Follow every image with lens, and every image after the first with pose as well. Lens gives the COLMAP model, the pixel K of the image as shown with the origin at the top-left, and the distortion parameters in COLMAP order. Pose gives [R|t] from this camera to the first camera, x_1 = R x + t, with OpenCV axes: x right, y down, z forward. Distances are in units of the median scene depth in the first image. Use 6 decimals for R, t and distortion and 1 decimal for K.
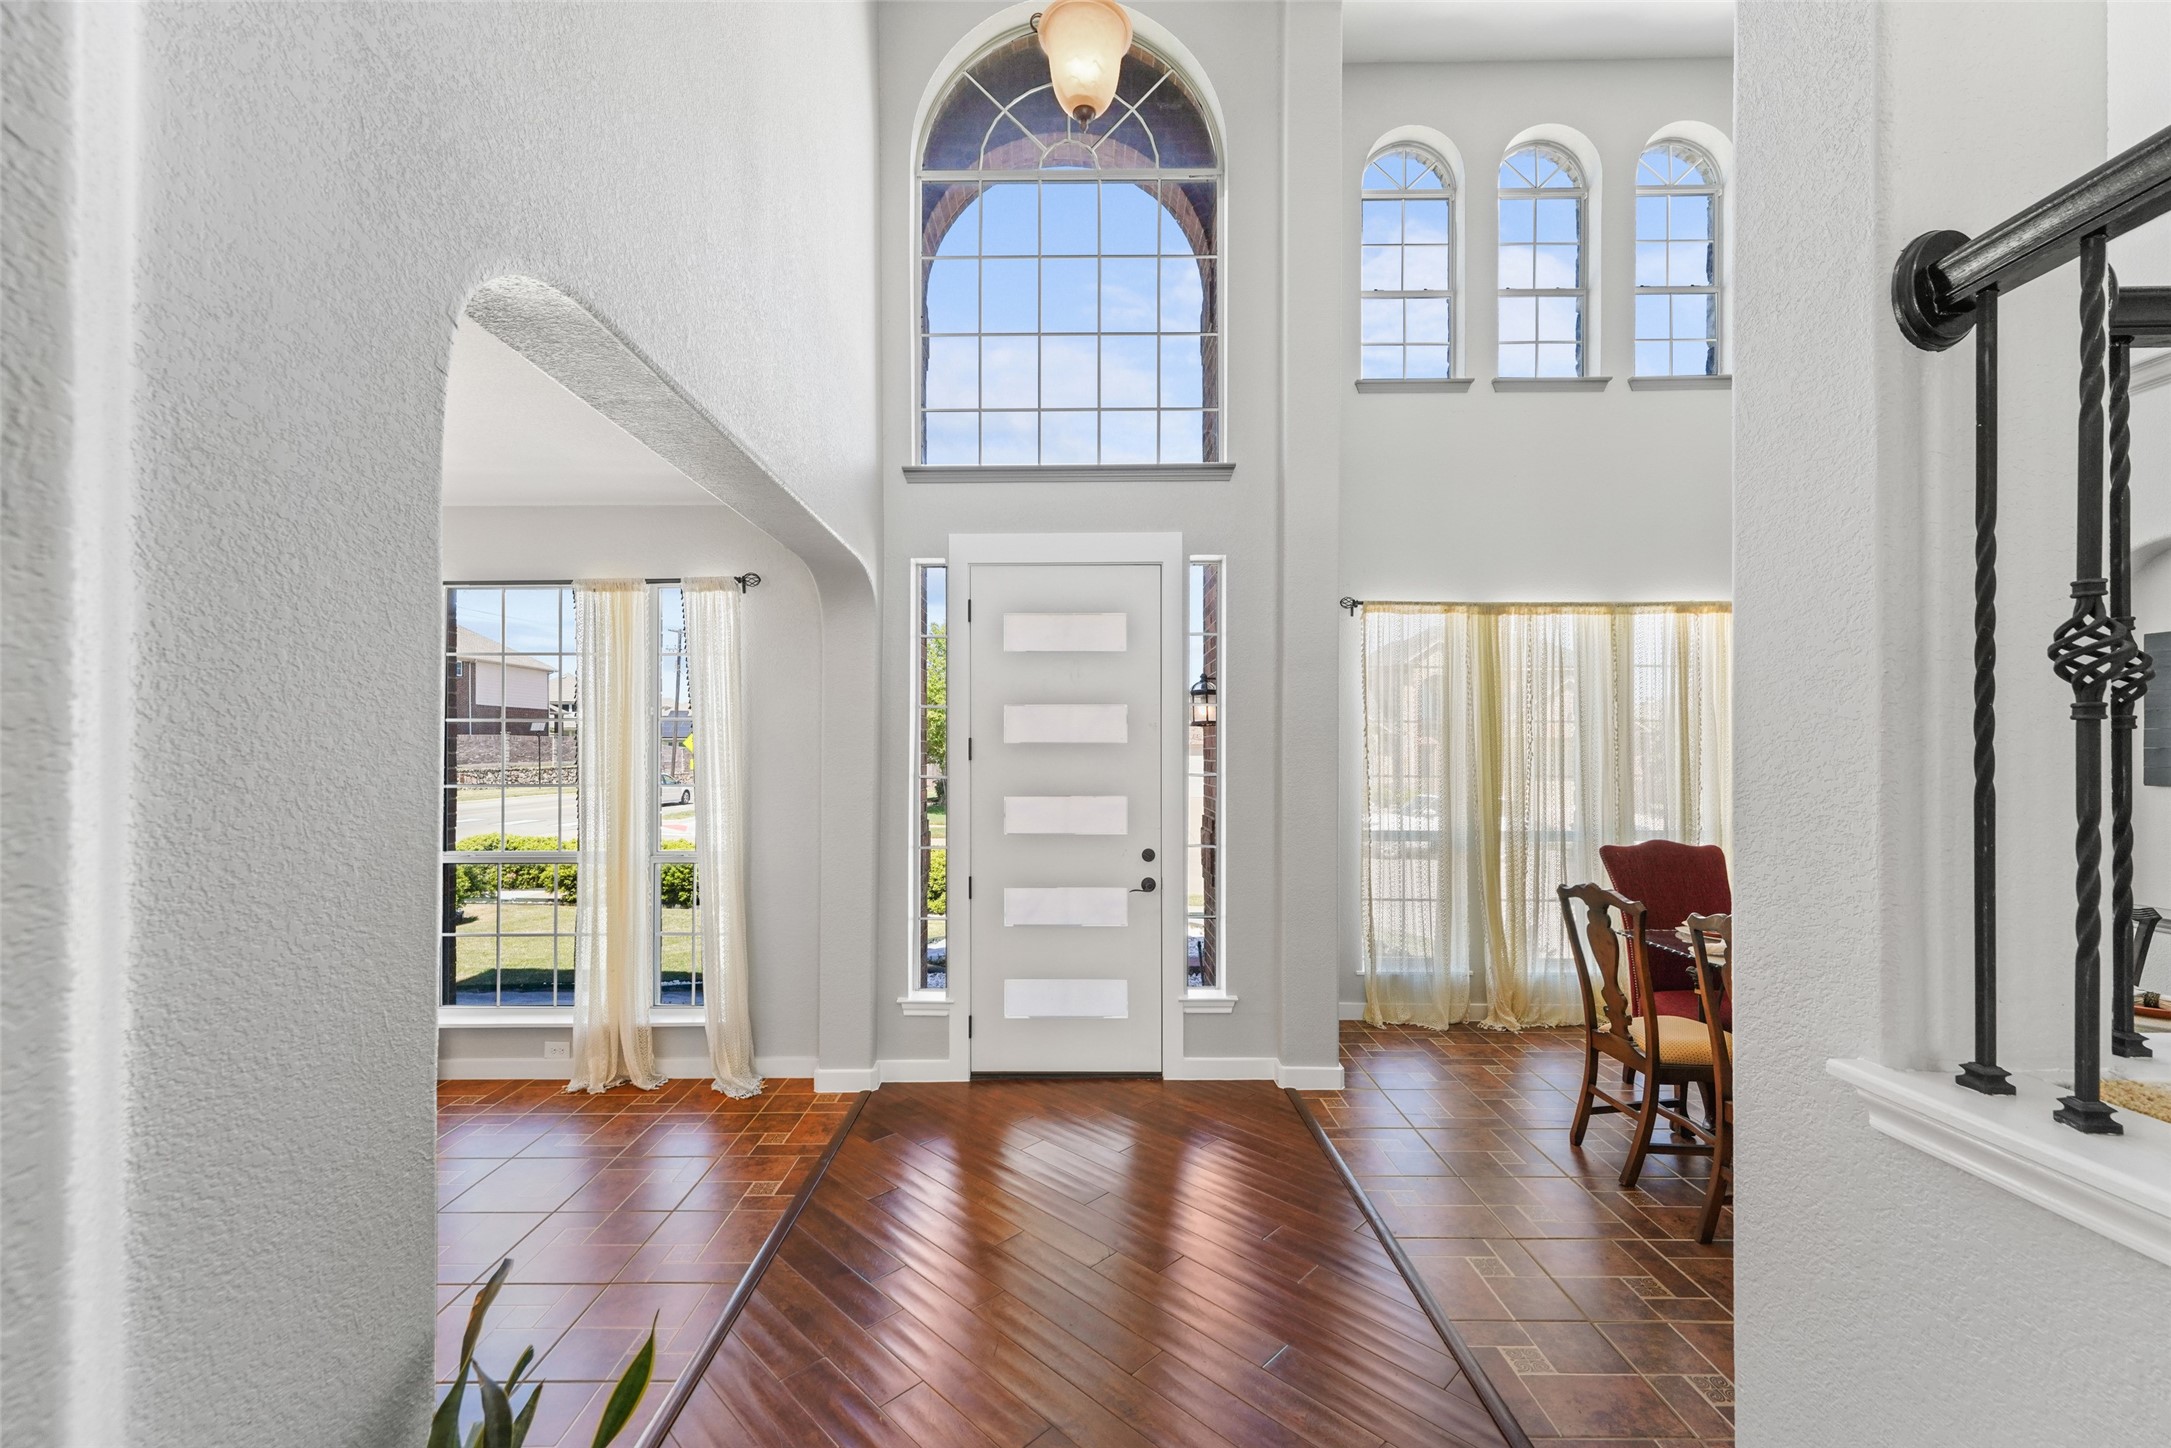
lens RADIAL K [[855.8, 0, 1064.8], [0, 855.8, 726.6], [0, 0, 1]] dist [0.011881, -0.004065]
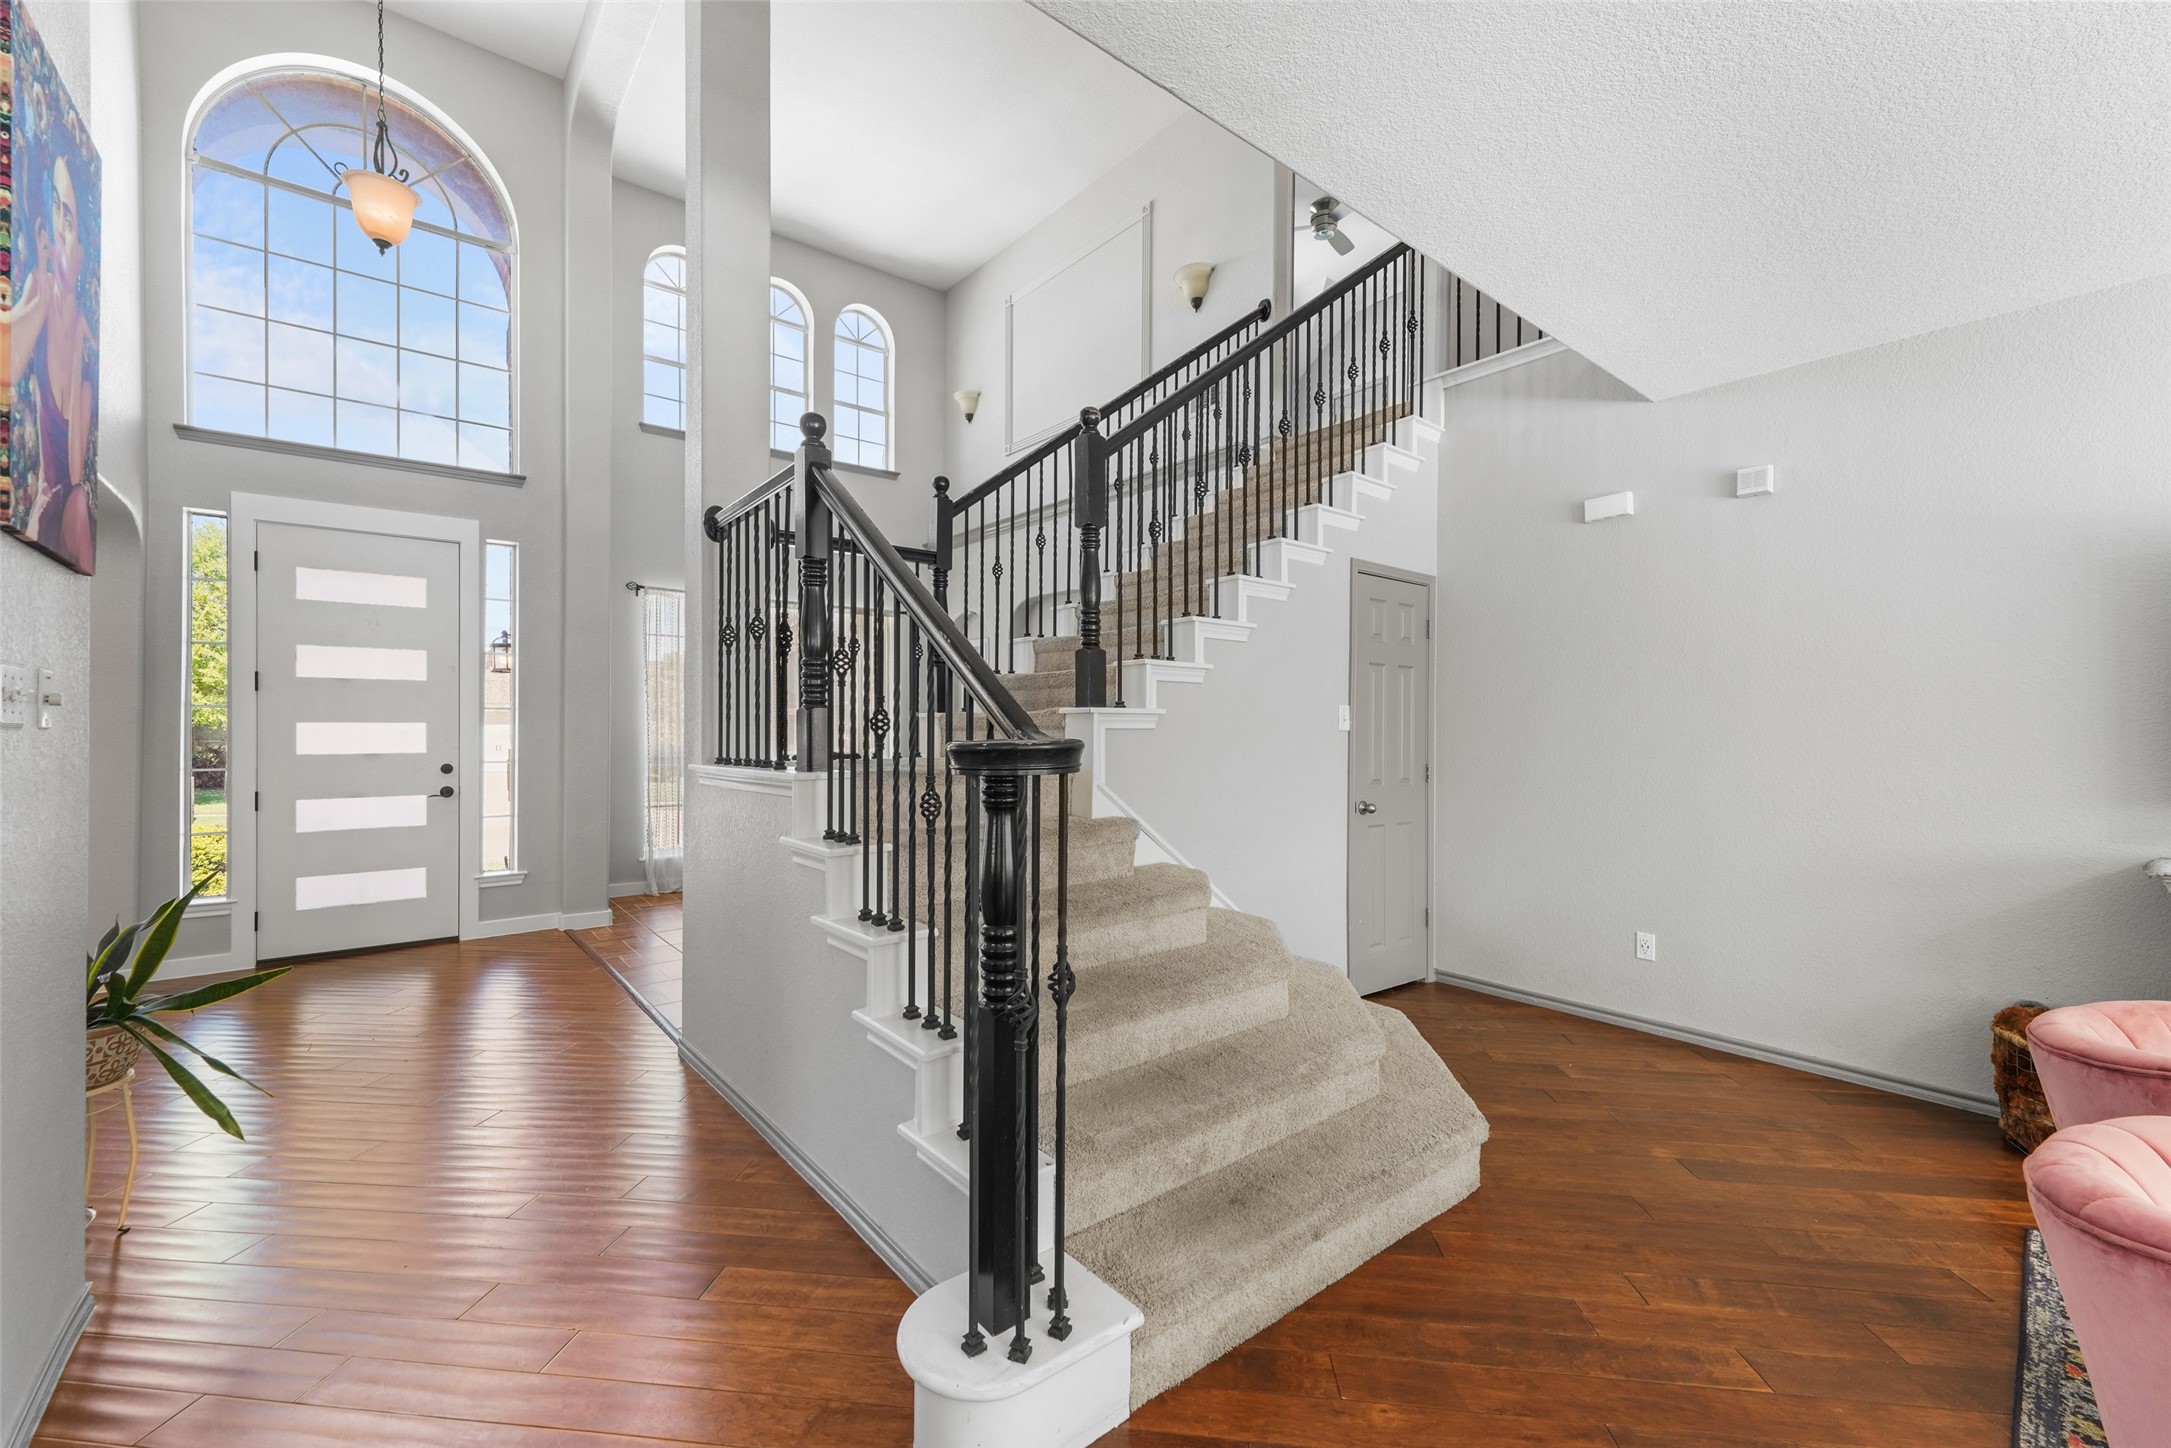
lens RADIAL K [[882.5, 0, 1074.8], [0, 882.5, 731.9], [0, 0, 1]] dist [0.006910, 0.000075]
pose [[0.777219, 0.000074, 0.629230, -0.005761], [-0.020648, 0.999464, 0.025386, 0.041531], [-0.628891, -0.032723, 0.776805, -0.617366]]
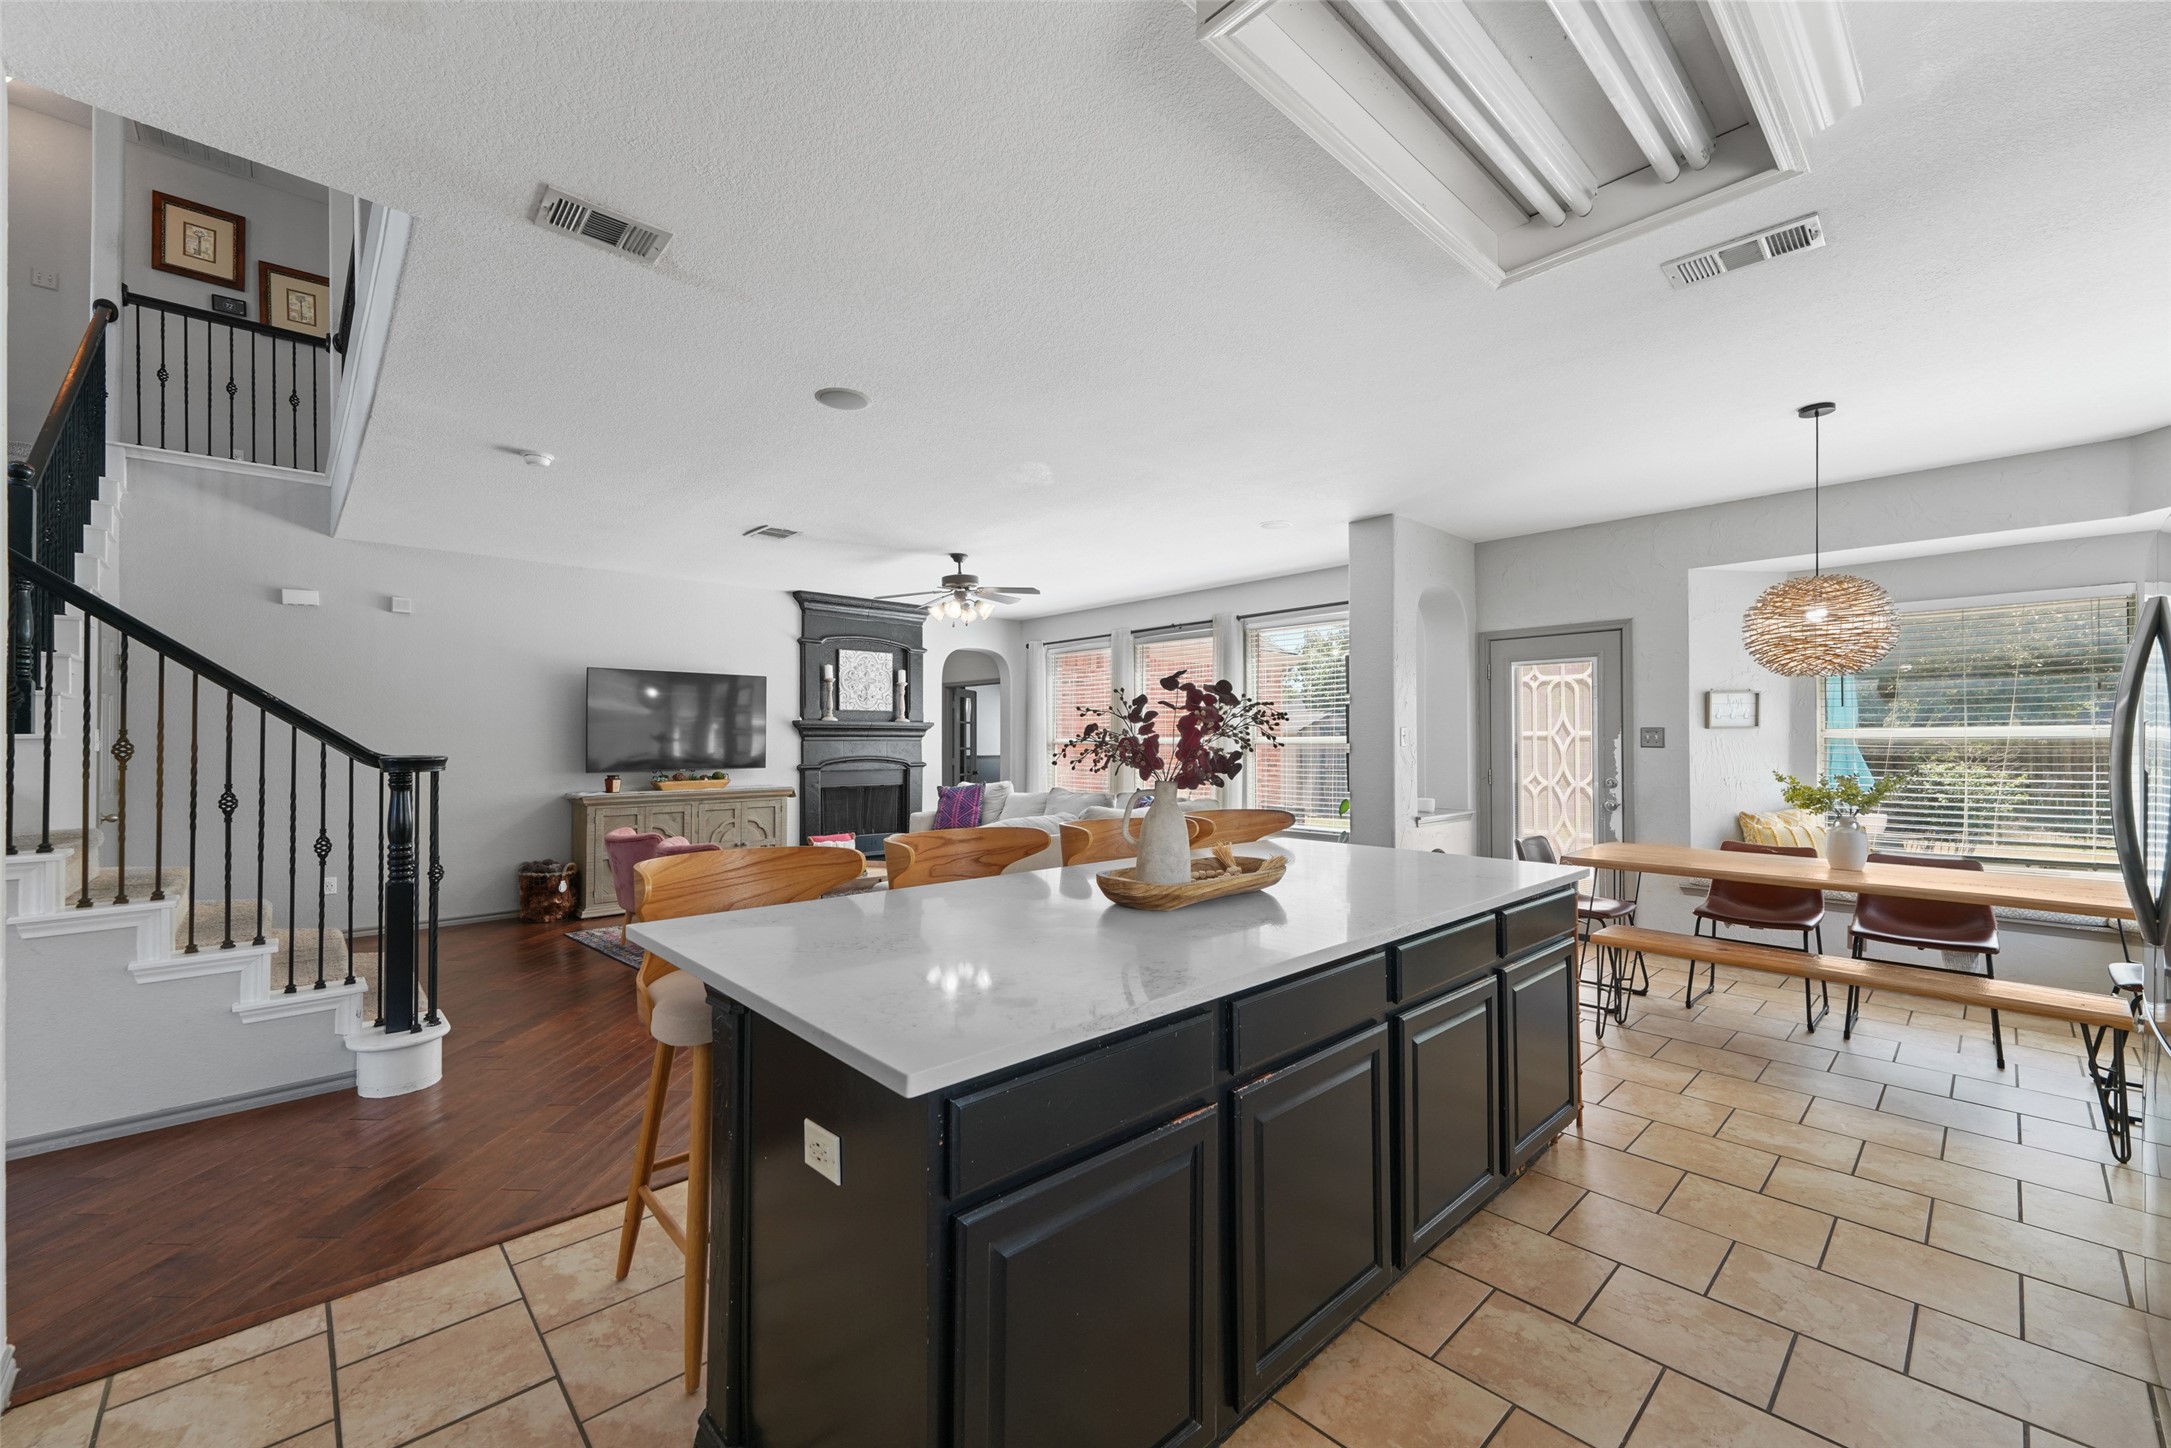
lens RADIAL K [[867.5, 0, 1072.7], [0, 867.5, 721.6], [0, 0, 1]] dist [0.002668, -0.000603]
pose [[-0.690863, 0.014962, 0.722831, -0.826904], [-0.015632, 0.999243, -0.035624, 0.041381], [-0.722817, -0.035911, -0.690106, -0.163869]]
